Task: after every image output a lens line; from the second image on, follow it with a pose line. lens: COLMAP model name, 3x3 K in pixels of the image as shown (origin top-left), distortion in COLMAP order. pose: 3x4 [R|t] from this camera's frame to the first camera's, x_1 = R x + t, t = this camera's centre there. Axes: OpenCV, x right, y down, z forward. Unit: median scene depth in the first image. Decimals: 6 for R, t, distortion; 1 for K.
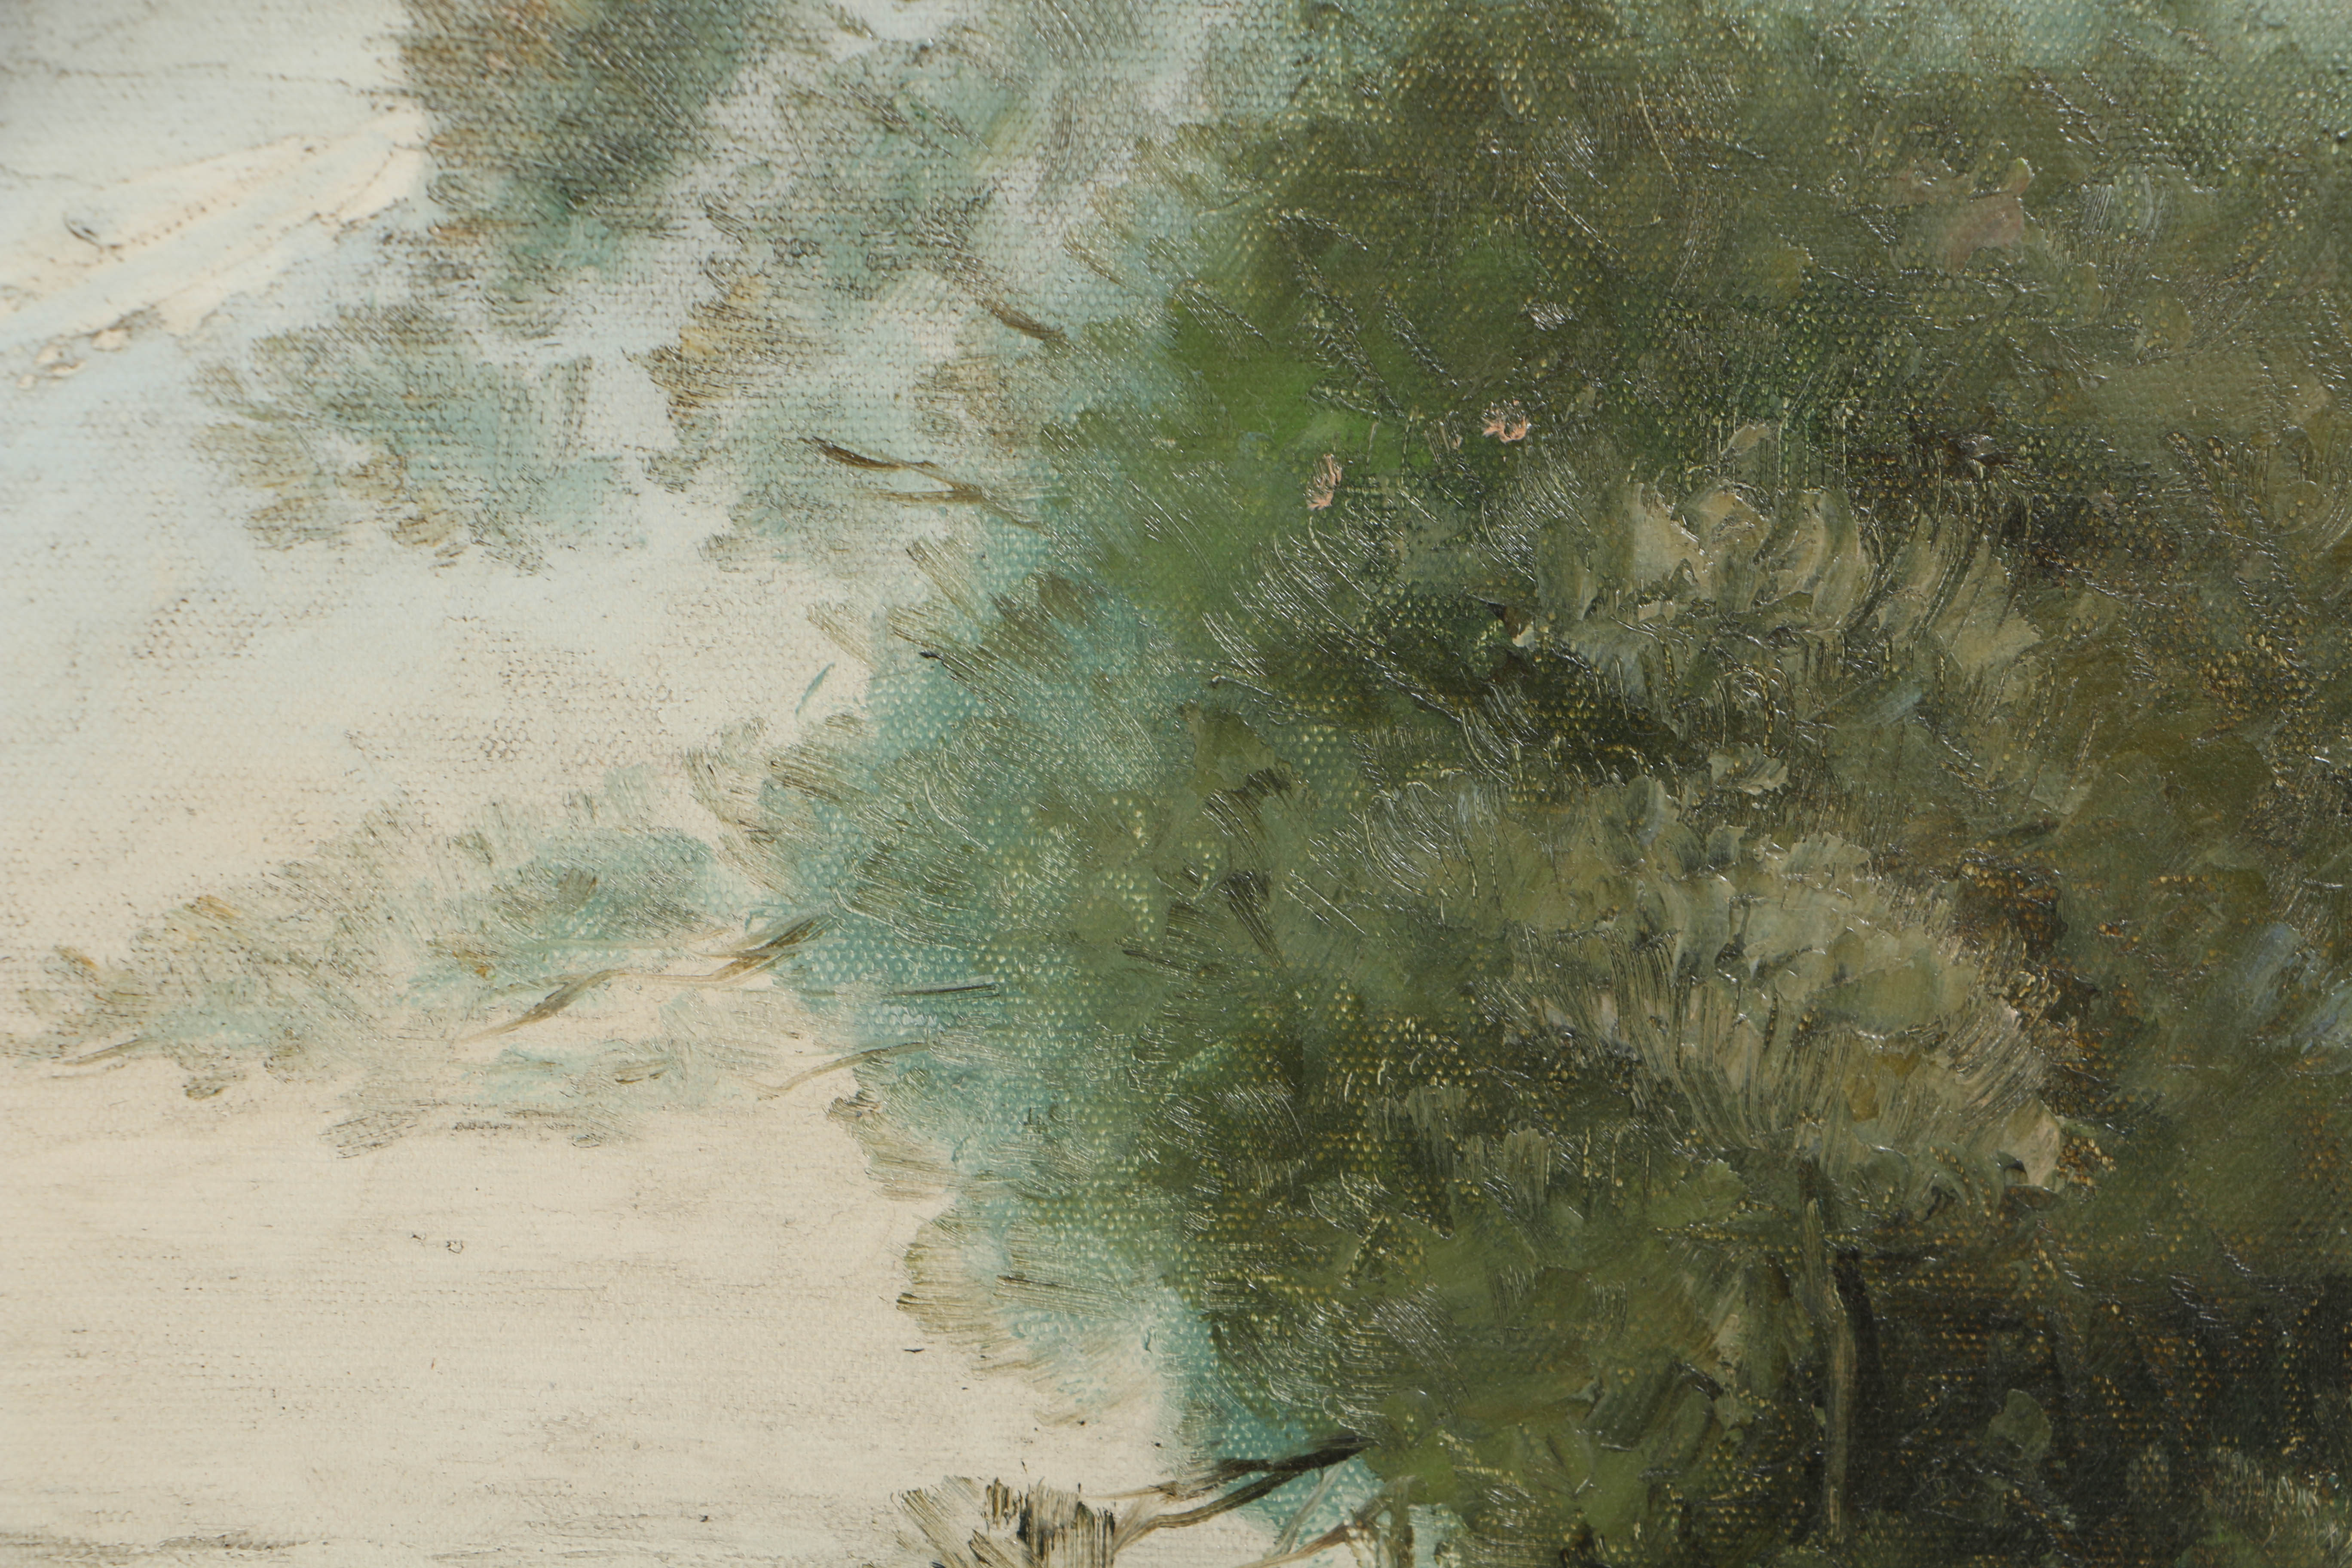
lens RADIAL K [[8025.3, 0, 1152.5], [0, 8025.3, 786.9], [0, 0, 1]] dist [0.380406, 0.000000]
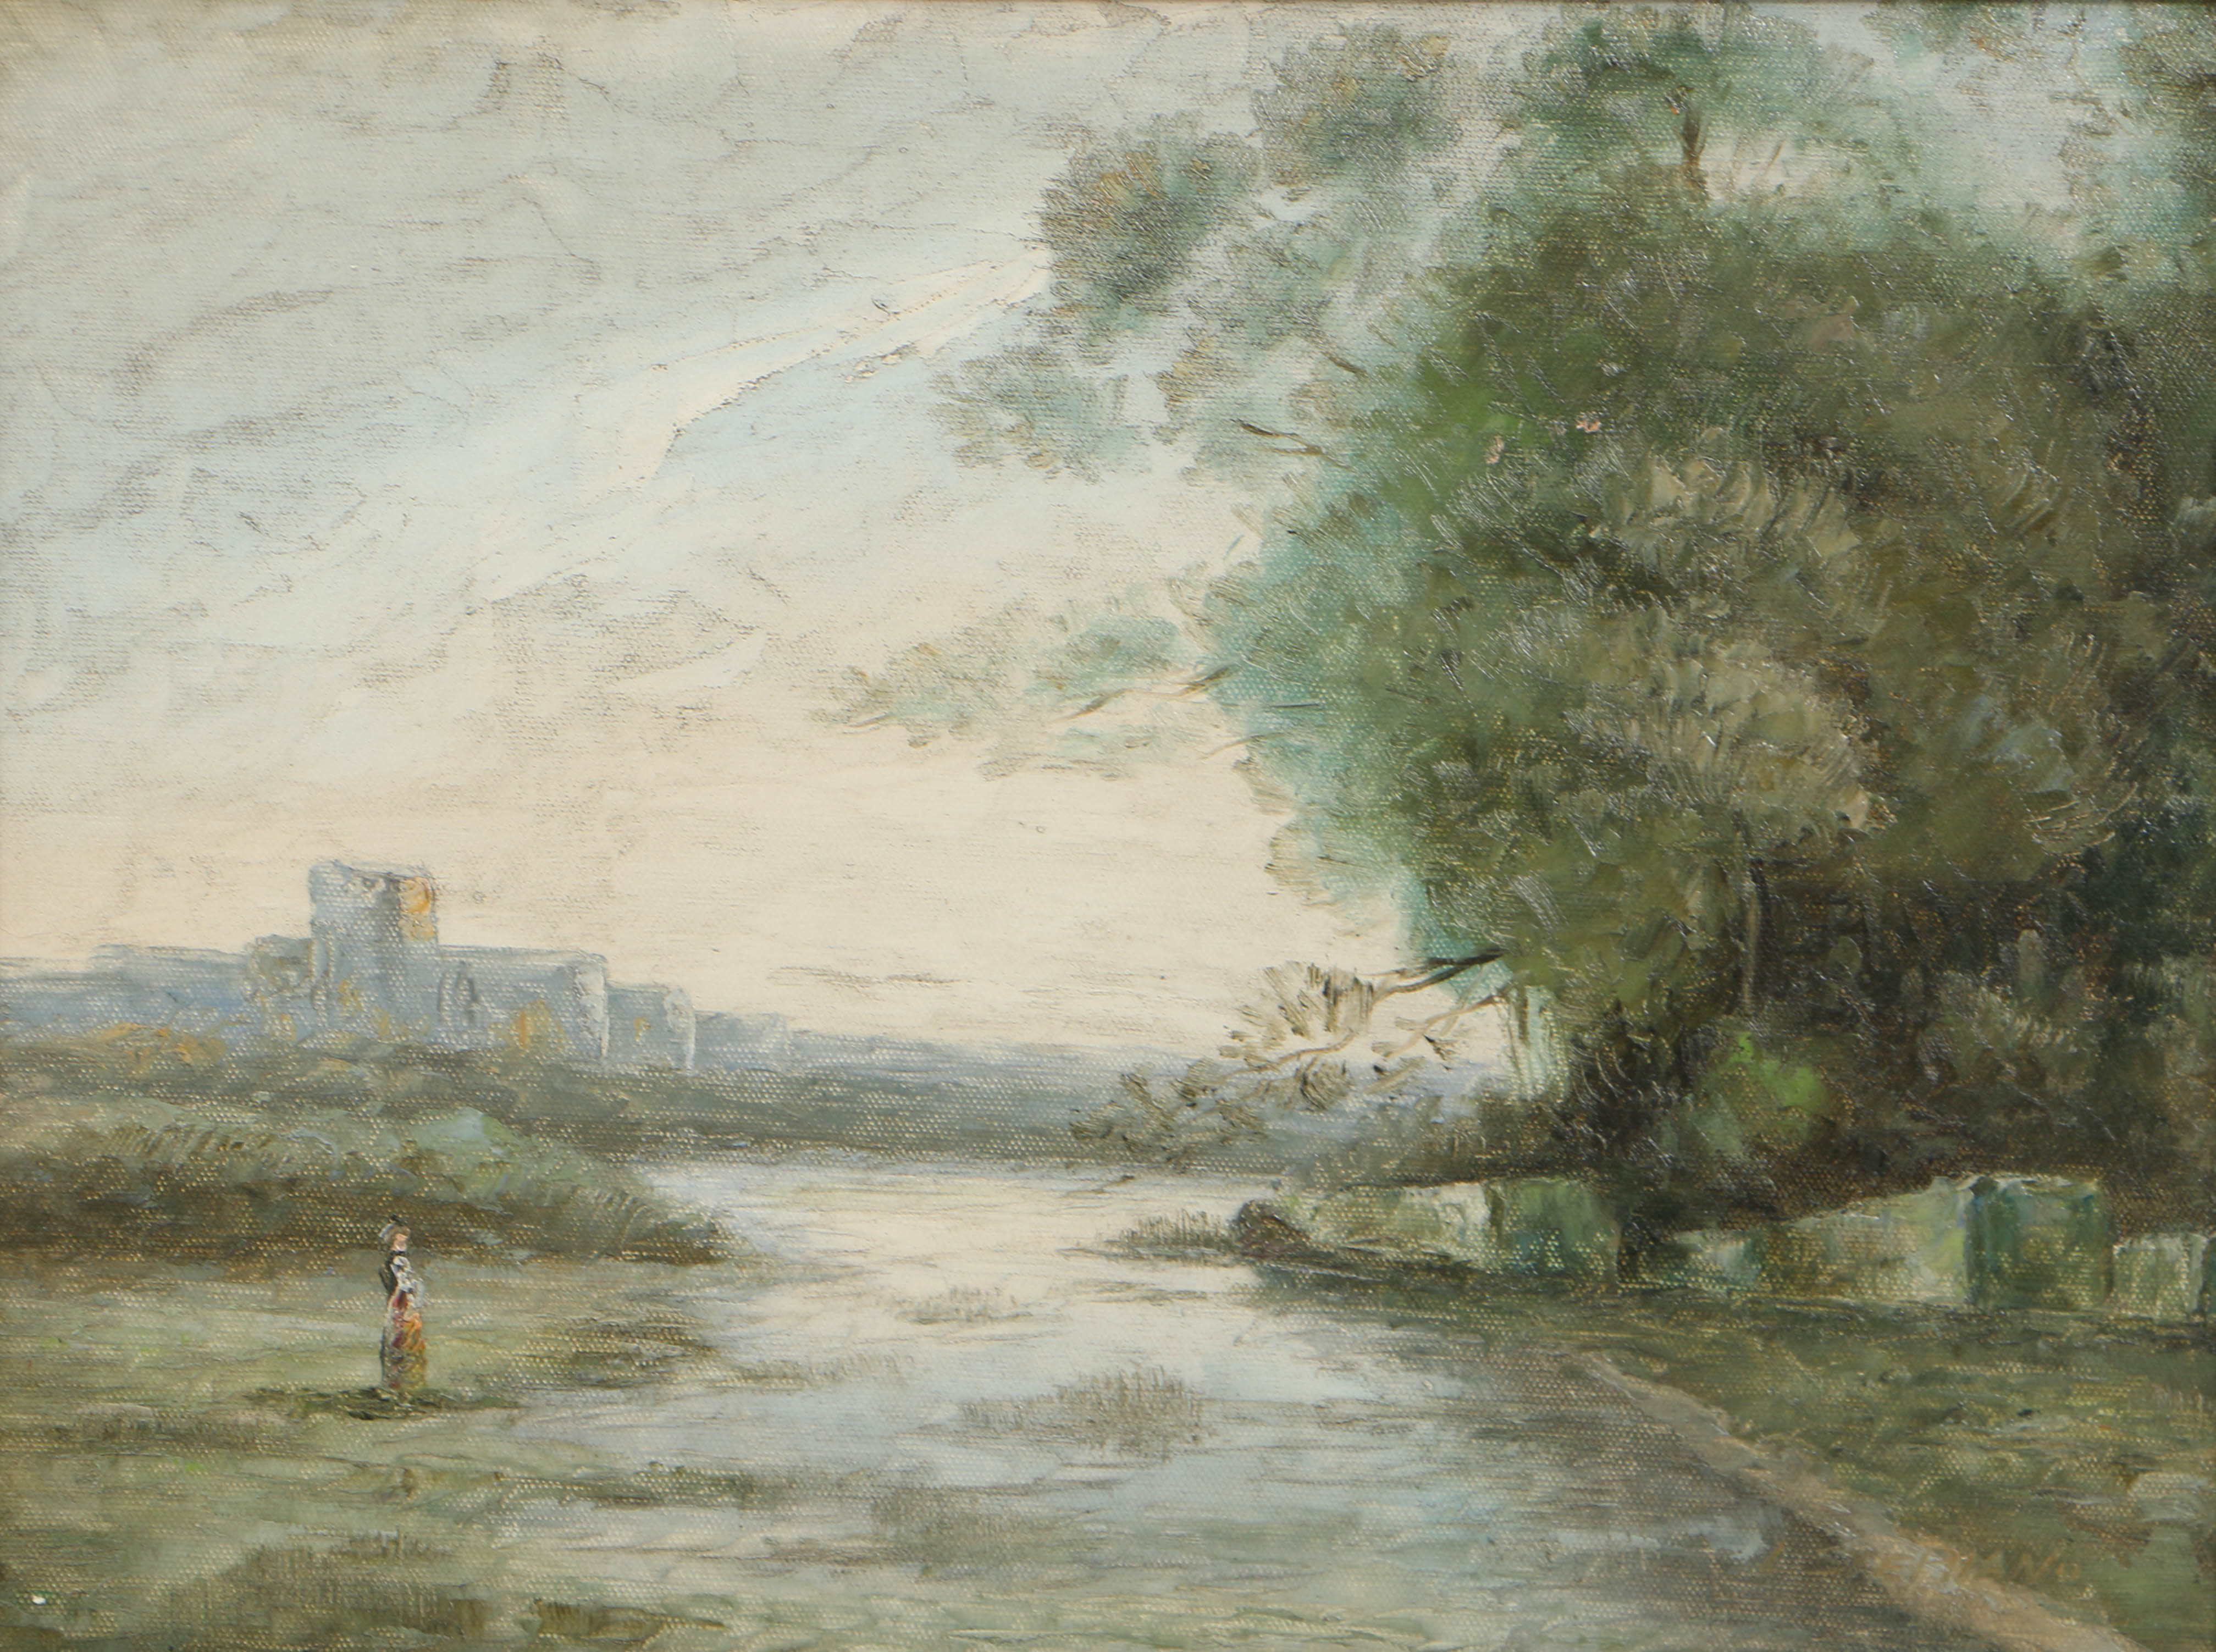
lens RADIAL K [[9686.8, 0, 1186.4], [0, 9686.8, 864.0], [0, 0, 1]] dist [0.659567, 0.000000]
pose [[0.998779, 0.031864, -0.037759, 0.038475], [-0.032715, 0.999220, -0.022121, 0.117570], [0.037024, 0.023329, 0.999042, -1.366332]]
